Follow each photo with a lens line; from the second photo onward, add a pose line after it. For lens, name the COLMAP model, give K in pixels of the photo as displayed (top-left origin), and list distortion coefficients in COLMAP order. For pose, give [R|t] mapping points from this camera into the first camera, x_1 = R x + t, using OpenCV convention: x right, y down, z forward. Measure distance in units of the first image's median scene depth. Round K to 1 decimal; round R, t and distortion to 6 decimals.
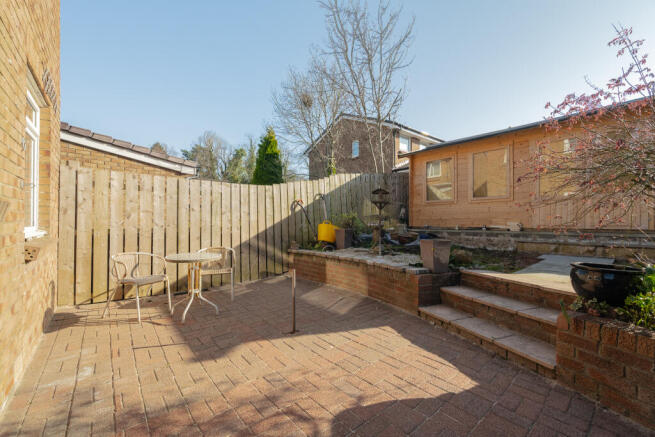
lens RADIAL K [[279.7, 0, 326.6], [0, 279.7, 216.3], [0, 0, 1]] dist [-0.002292, 0.000456]
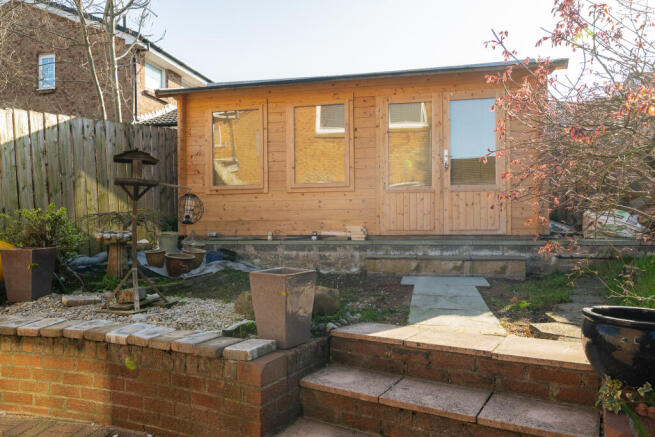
lens RADIAL K [[460.8, 0, 327.0], [0, 460.8, 218.9], [0, 0, 1]] dist [-0.000473, -0.001230]
pose [[0.790098, -0.001651, 0.612979, -0.002617], [-0.004108, 0.999960, 0.007988, -0.002291], [-0.612967, -0.008829, 0.790059, 0.240174]]
